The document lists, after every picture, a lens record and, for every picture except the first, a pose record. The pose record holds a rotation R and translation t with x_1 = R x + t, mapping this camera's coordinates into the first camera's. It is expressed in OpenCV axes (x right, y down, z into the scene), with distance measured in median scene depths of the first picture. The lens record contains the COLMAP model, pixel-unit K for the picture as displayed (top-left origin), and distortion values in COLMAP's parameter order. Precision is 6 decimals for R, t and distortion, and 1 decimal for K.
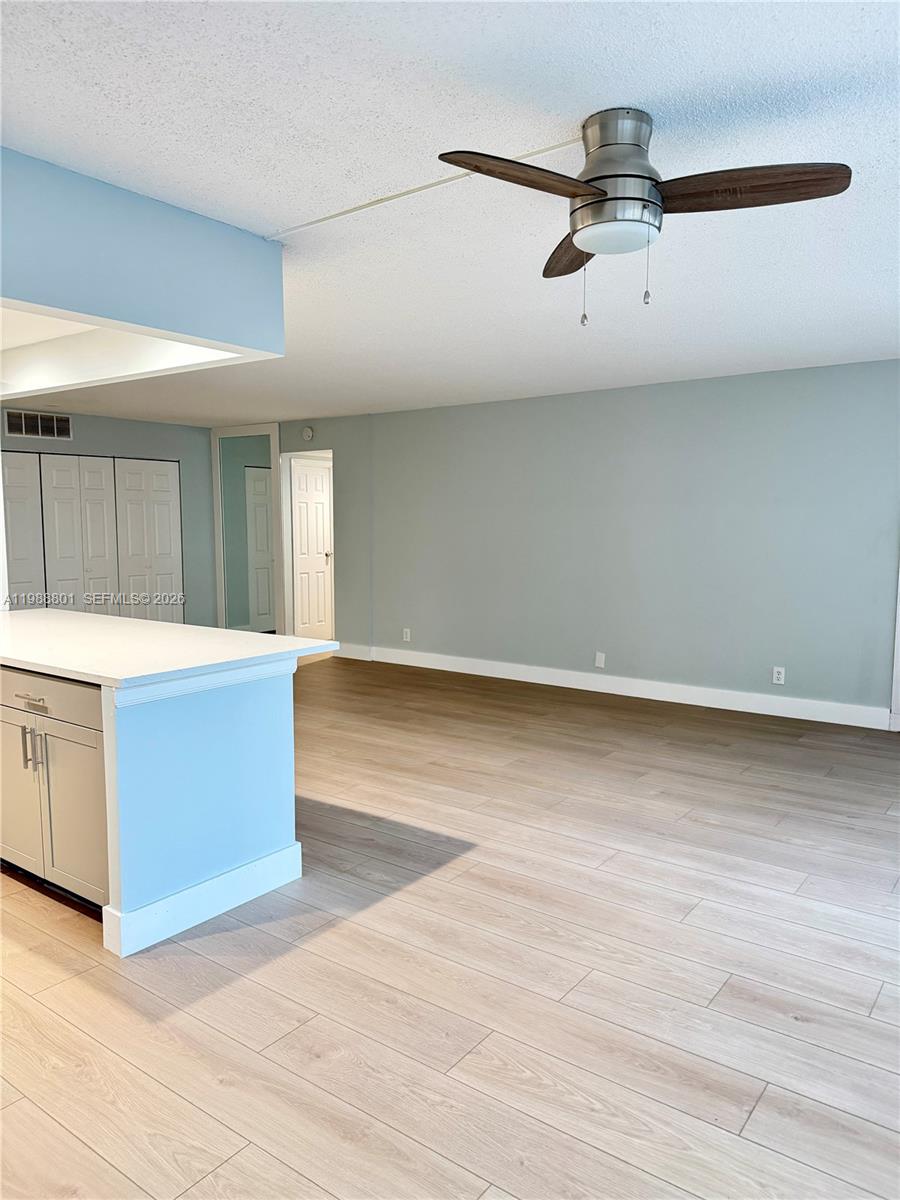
lens RADIAL K [[839.8, 0, 456.1], [0, 839.8, 602.2], [0, 0, 1]] dist [0.013459, -0.001331]
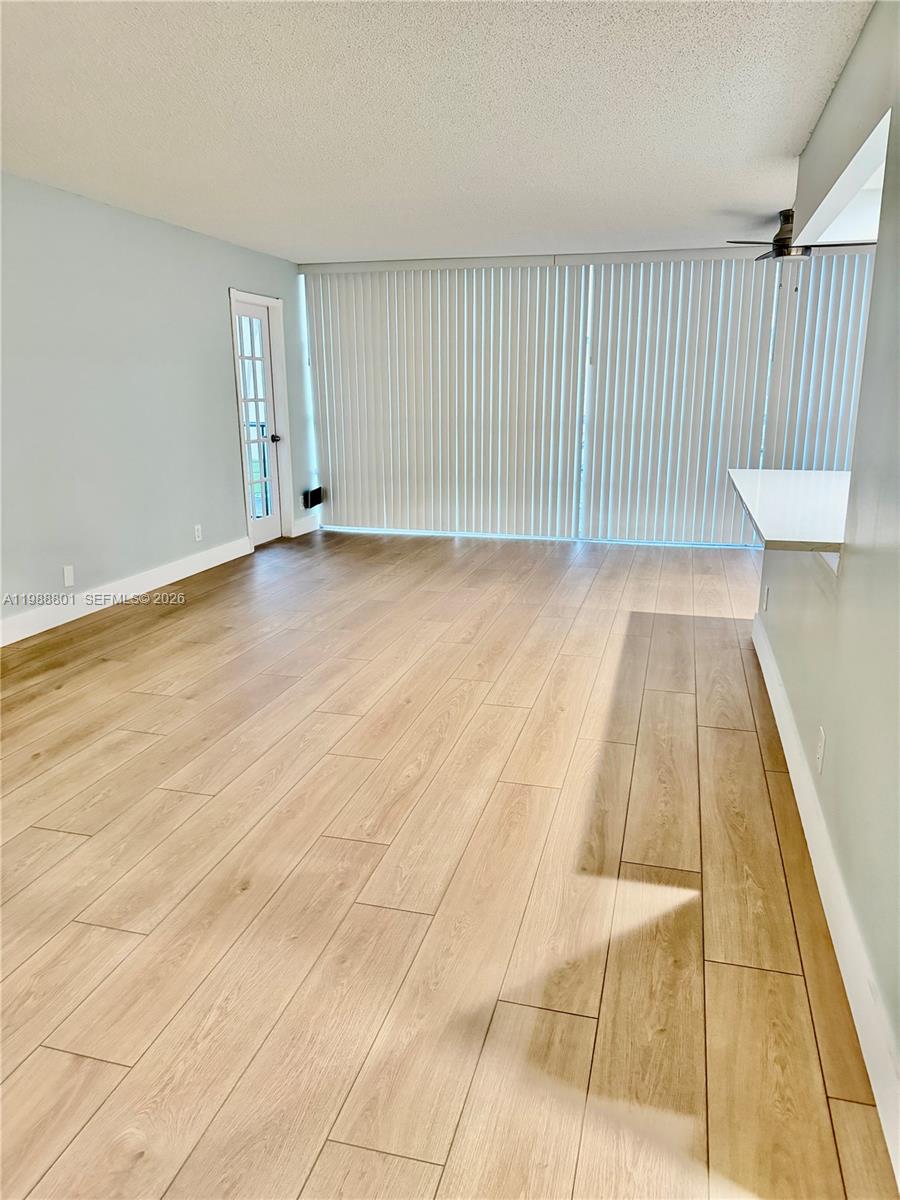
lens RADIAL K [[839.8, 0, 454.4], [0, 839.8, 604.0], [0, 0, 1]] dist [0.013459, -0.001331]
pose [[-0.370967, -0.234526, 0.898544, -0.848468], [0.088568, 0.954239, 0.285628, -0.121250], [-0.924413, 0.185540, -0.333219, 1.286699]]
